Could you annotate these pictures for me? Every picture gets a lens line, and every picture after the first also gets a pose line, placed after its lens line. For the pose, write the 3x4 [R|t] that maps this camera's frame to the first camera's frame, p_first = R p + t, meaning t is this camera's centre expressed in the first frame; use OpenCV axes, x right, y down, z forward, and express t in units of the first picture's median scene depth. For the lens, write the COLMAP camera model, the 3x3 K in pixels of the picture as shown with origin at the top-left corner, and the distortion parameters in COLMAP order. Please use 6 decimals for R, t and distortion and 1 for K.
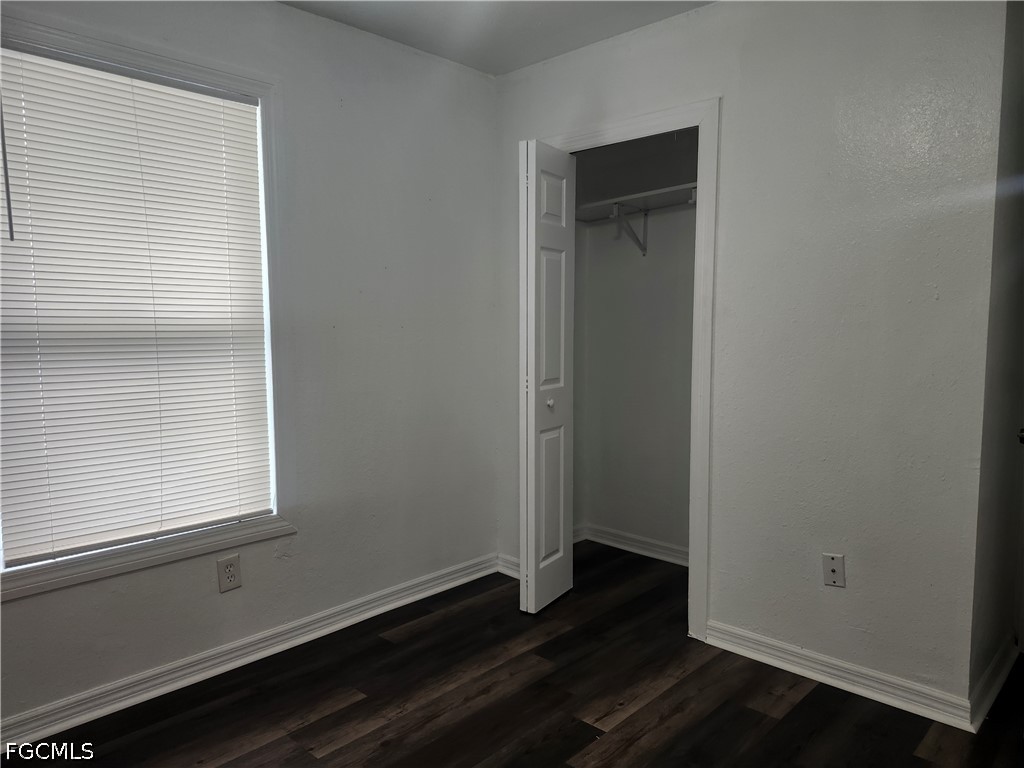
lens RADIAL K [[714.7, 0, 517.3], [0, 714.7, 388.8], [0, 0, 1]] dist [0.047577, -0.027935]
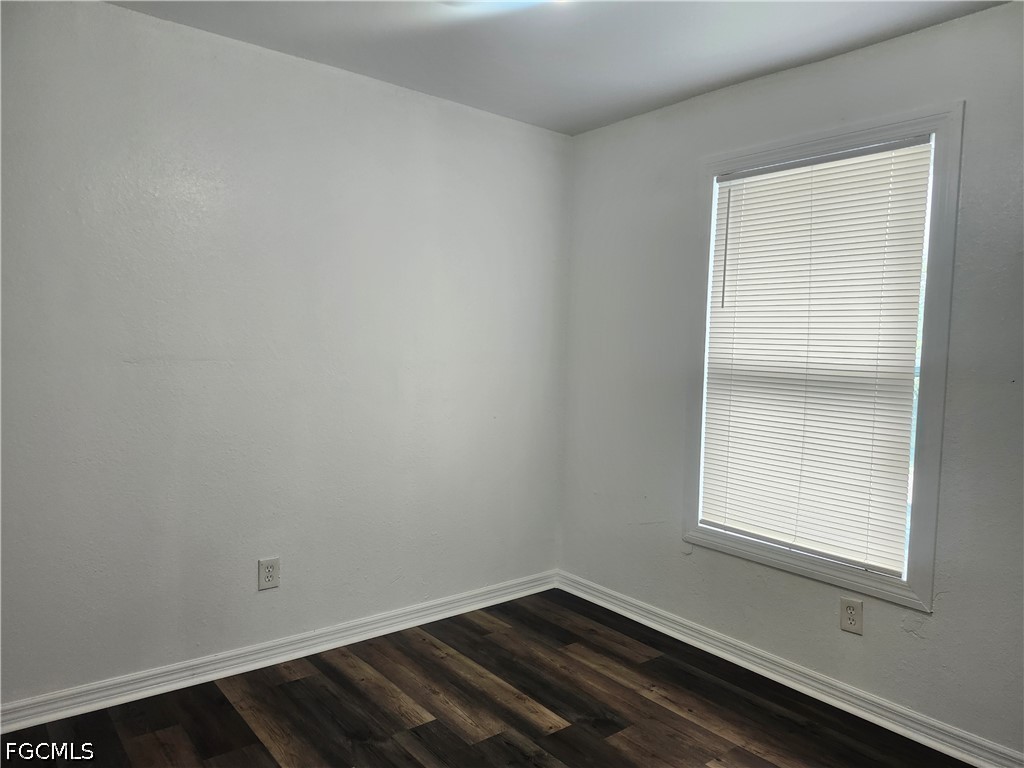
lens RADIAL K [[714.7, 0, 516.9], [0, 714.7, 381.3], [0, 0, 1]] dist [0.047577, -0.027935]
pose [[-0.135836, 0.051102, -0.989413, 0.658937], [-0.121753, 0.990238, 0.067860, -0.082183], [0.983222, 0.129682, -0.128288, 0.633121]]
